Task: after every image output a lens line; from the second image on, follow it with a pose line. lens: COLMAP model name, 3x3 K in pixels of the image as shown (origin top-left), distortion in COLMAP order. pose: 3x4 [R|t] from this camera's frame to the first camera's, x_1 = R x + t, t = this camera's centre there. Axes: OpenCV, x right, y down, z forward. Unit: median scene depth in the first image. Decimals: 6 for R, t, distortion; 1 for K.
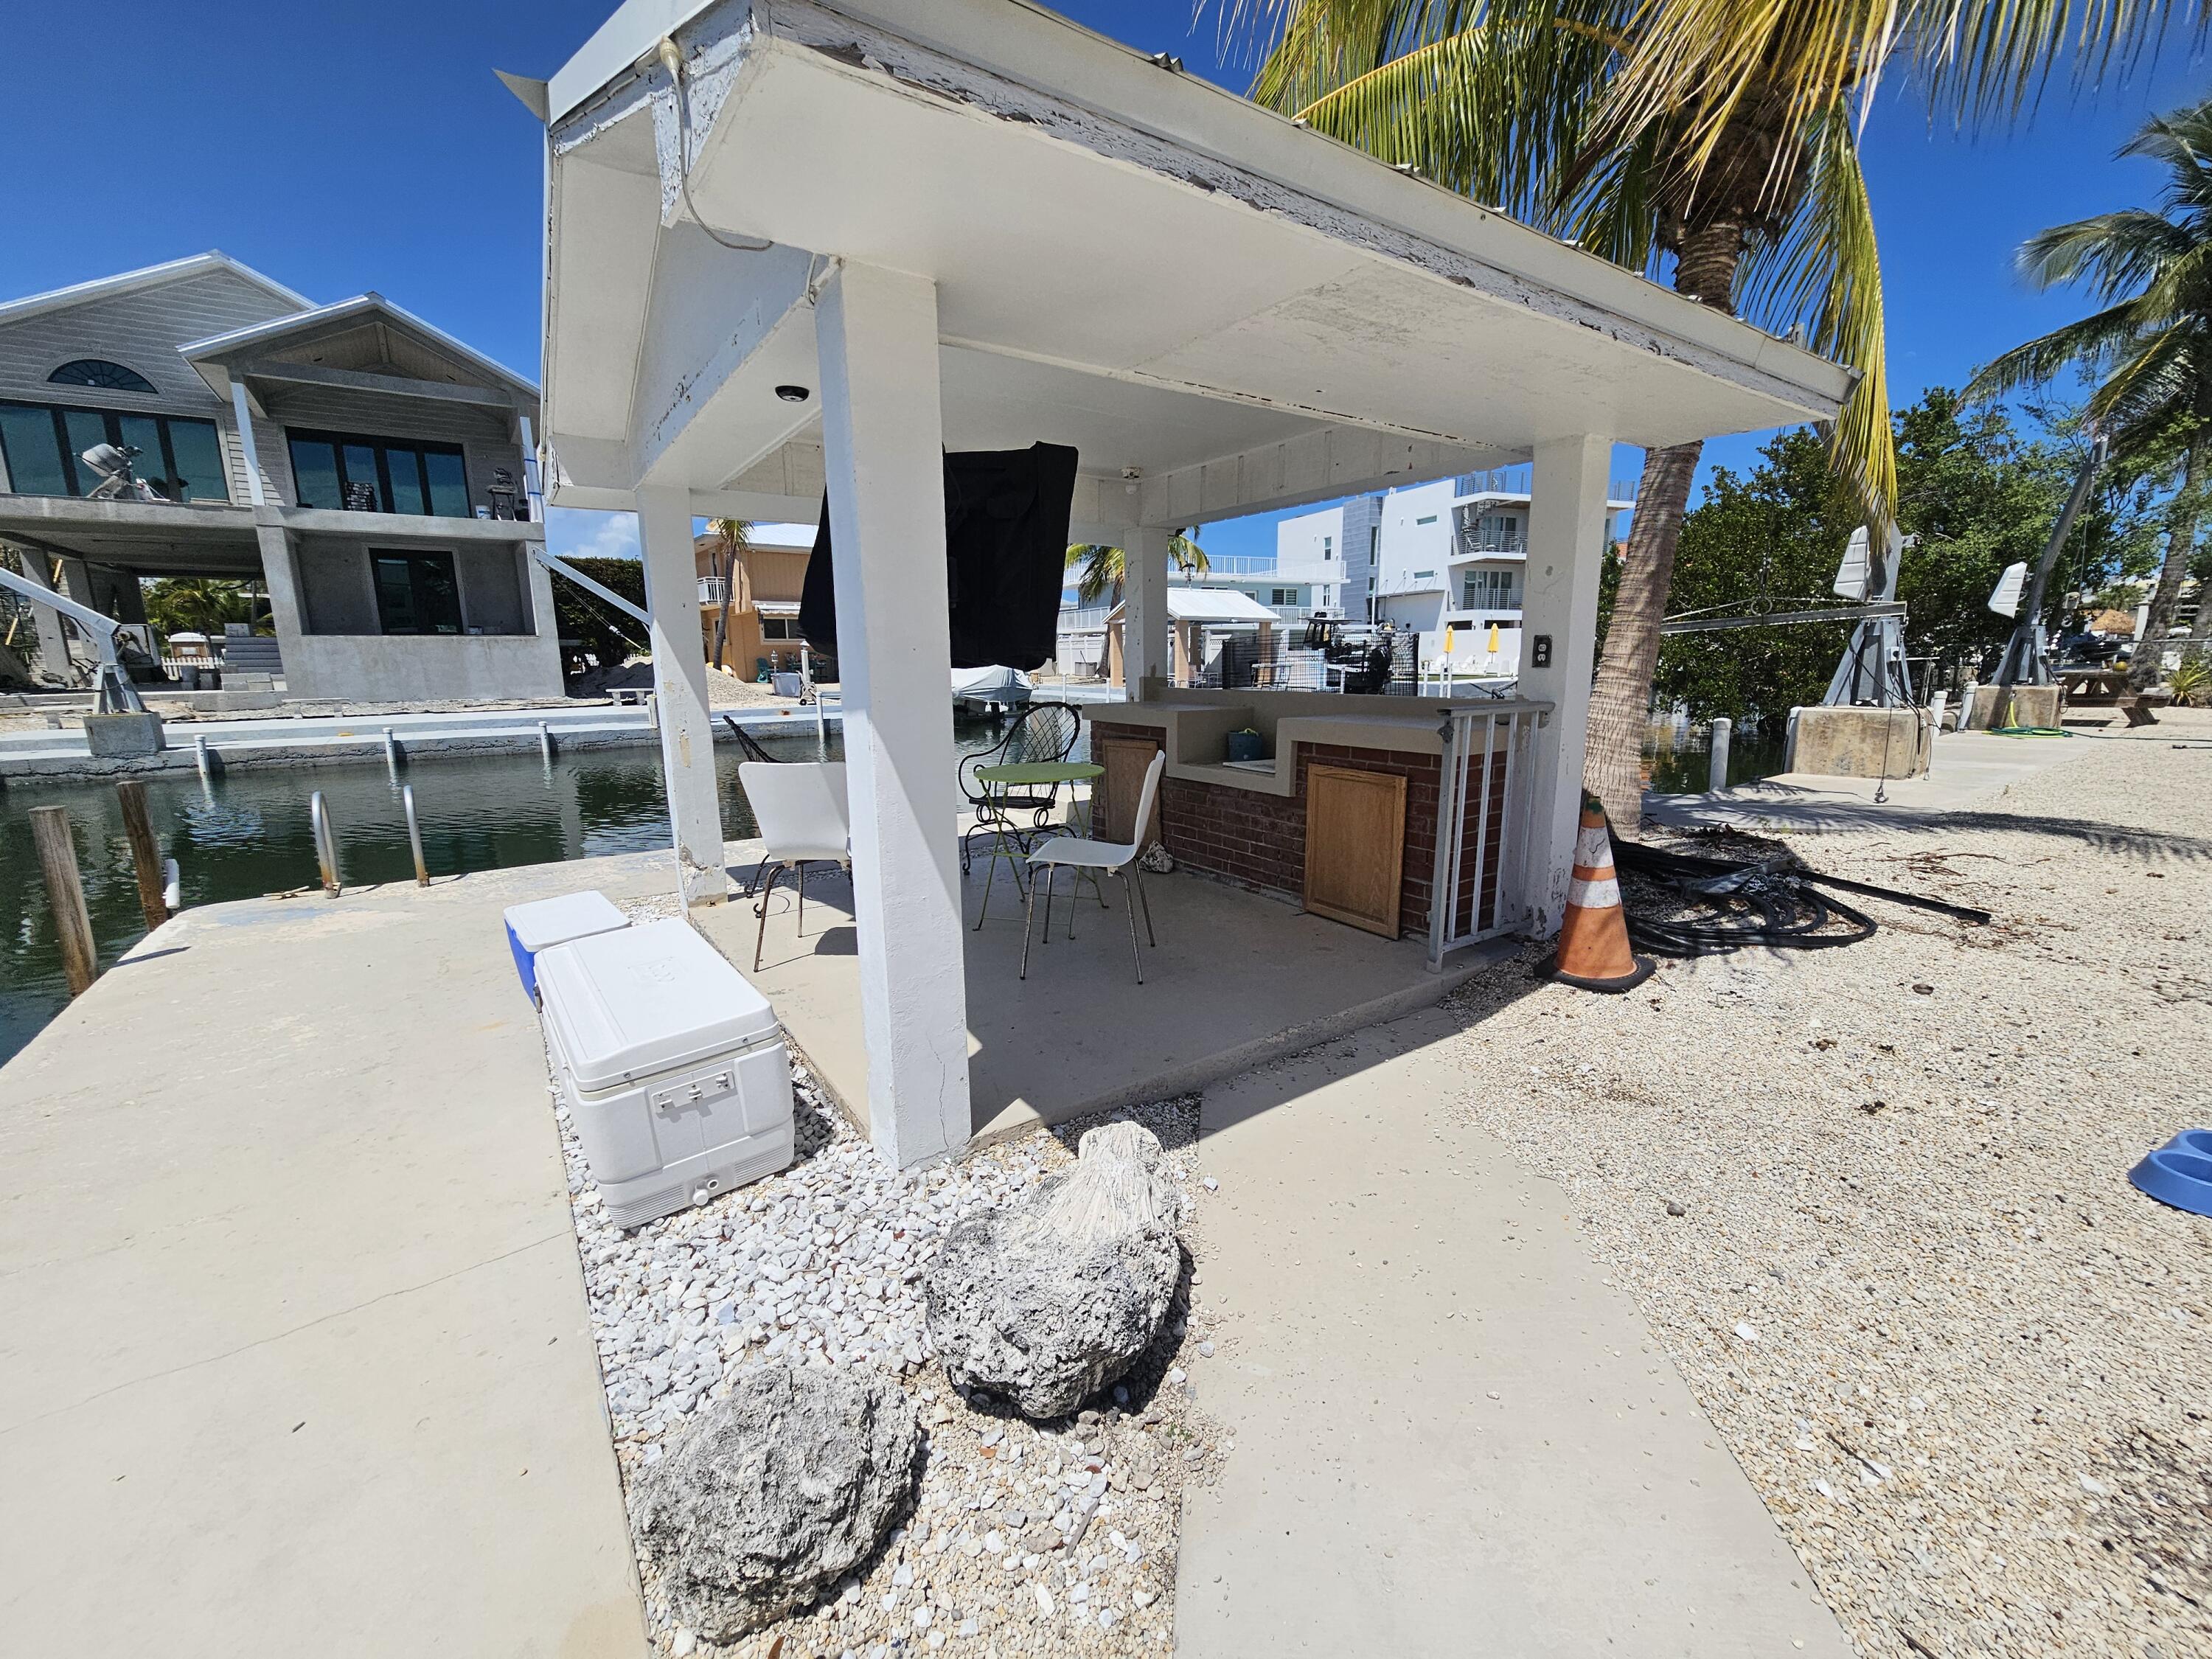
lens RADIAL K [[912.1, 0, 1111.0], [0, 912.1, 832.7], [0, 0, 1]] dist [-0.000290, 0.000031]
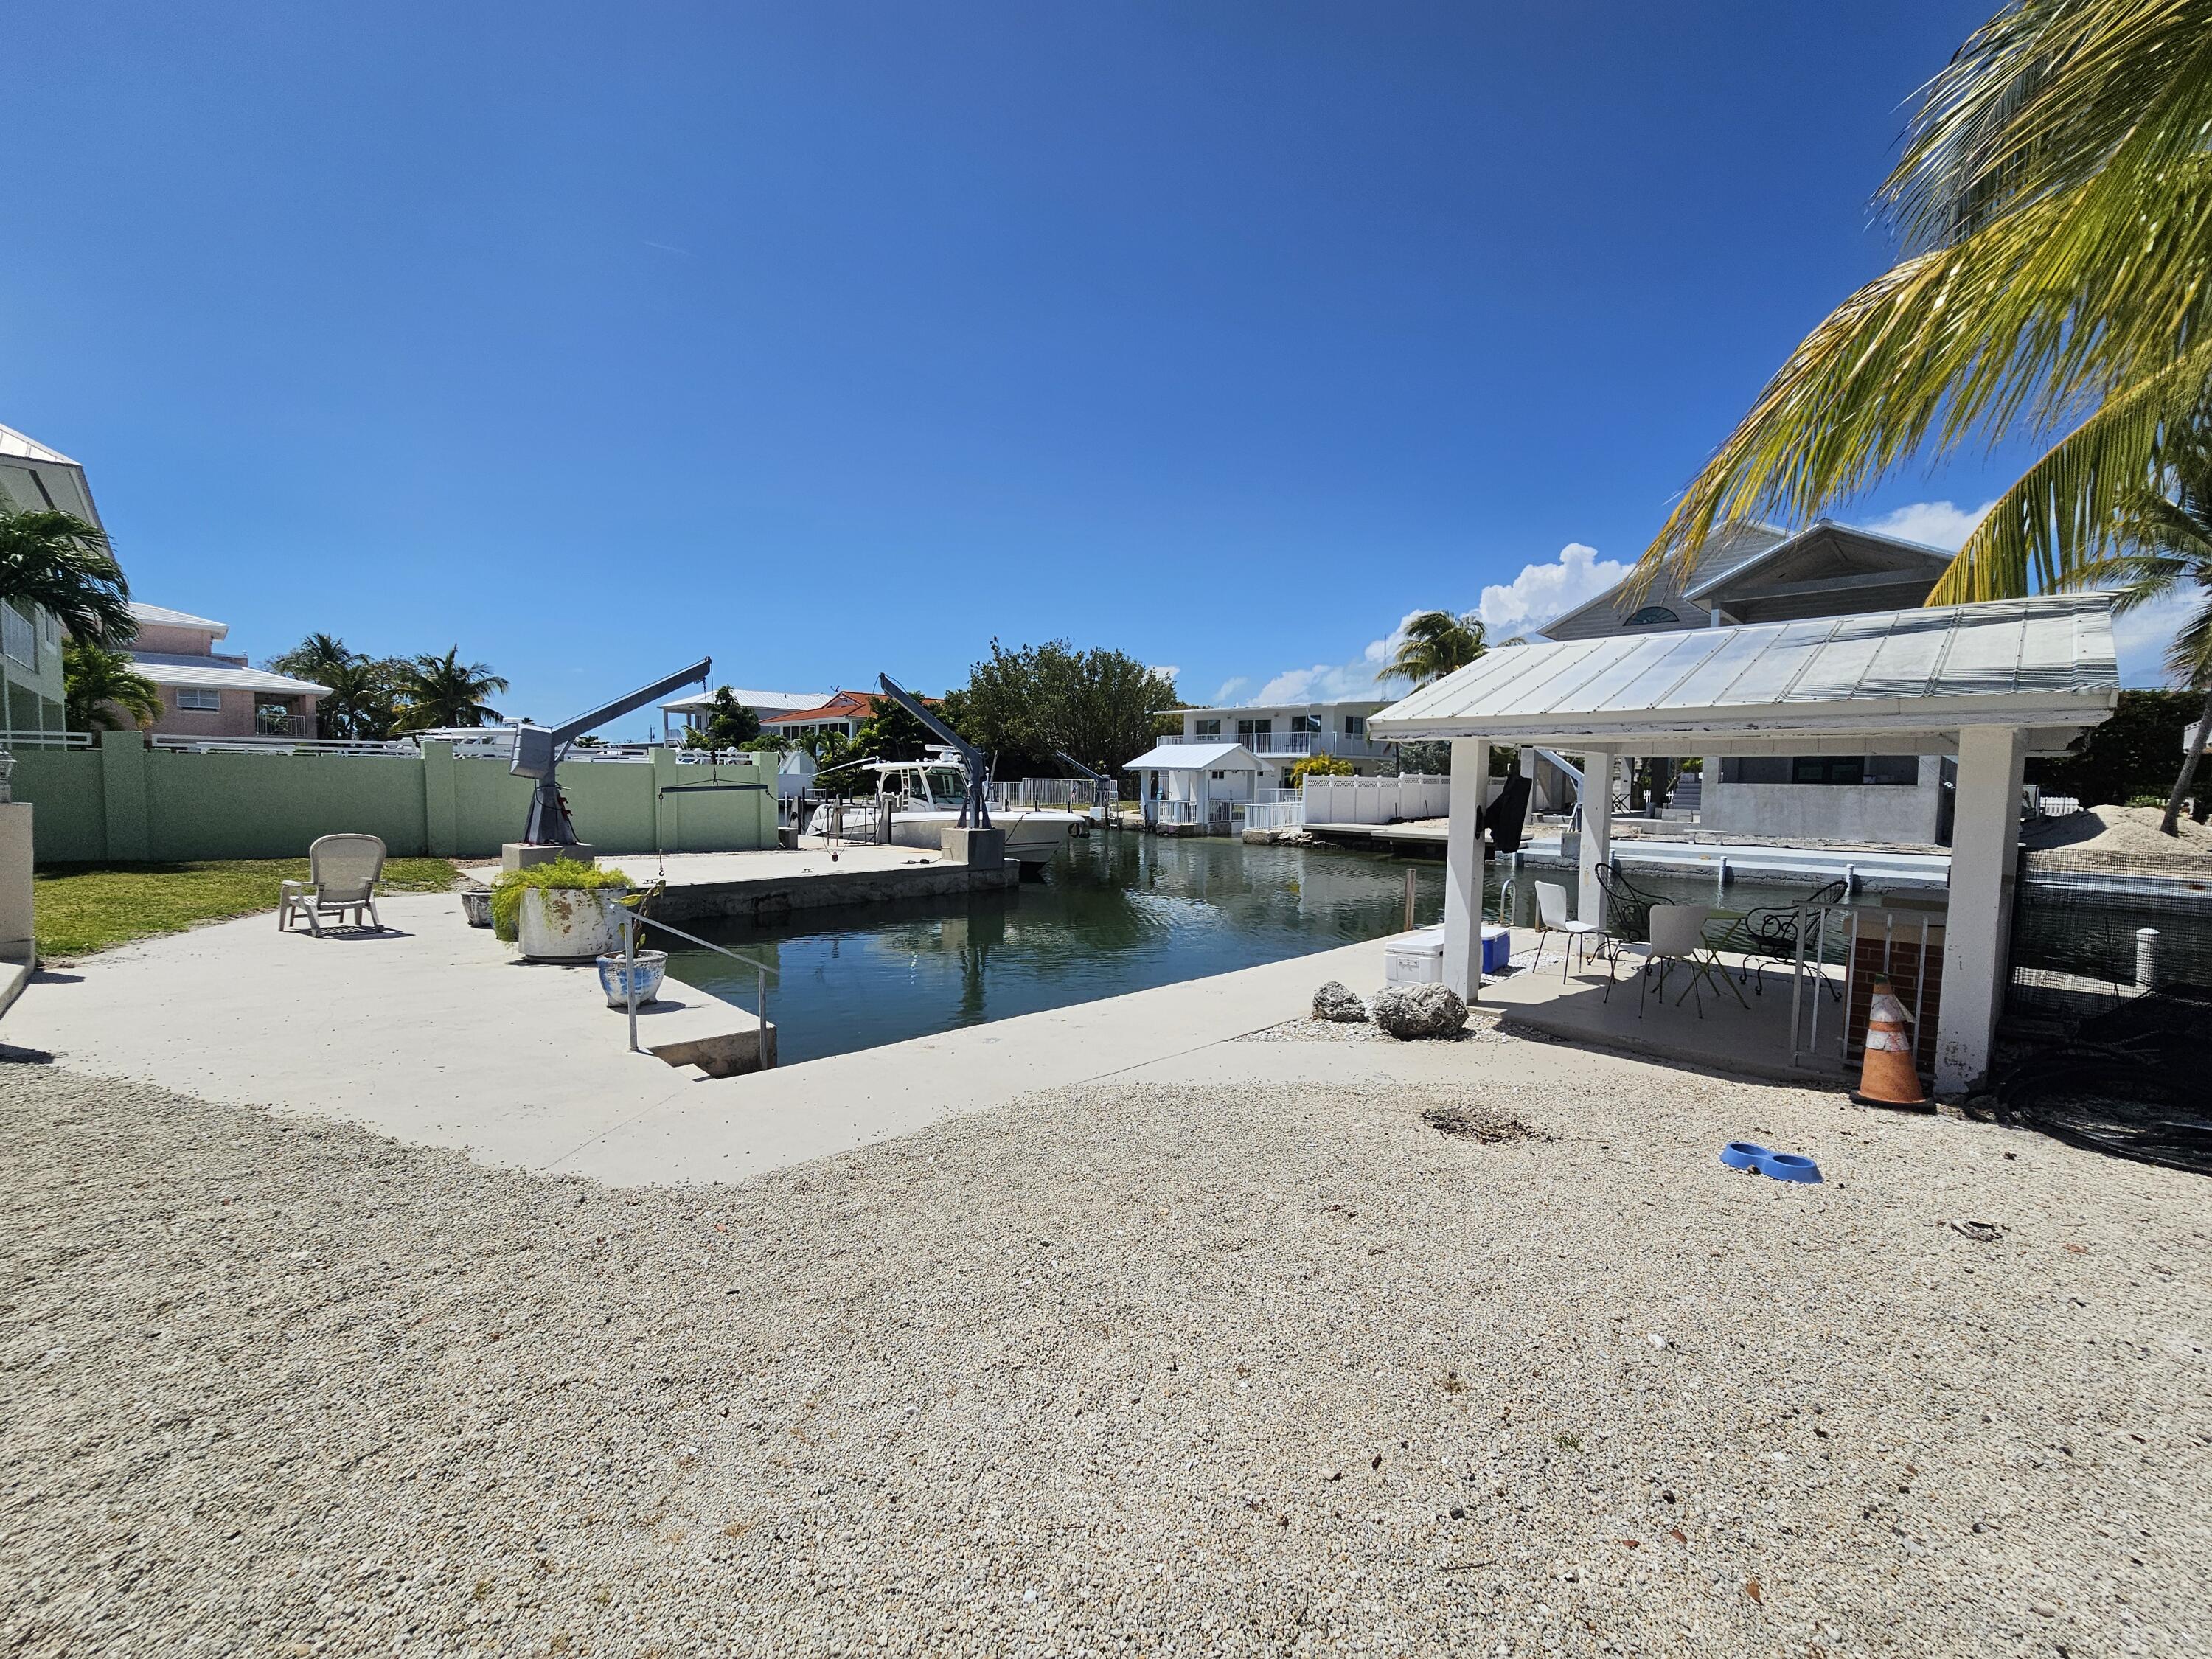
lens RADIAL K [[914.3, 0, 1117.3], [0, 914.3, 831.3], [0, 0, 1]] dist [-0.000098, 0.000039]
pose [[0.172973, 0.070337, -0.982412, 0.291290], [-0.206584, 0.977851, 0.033637, -0.009853], [0.963018, 0.197132, 0.183672, -0.086679]]
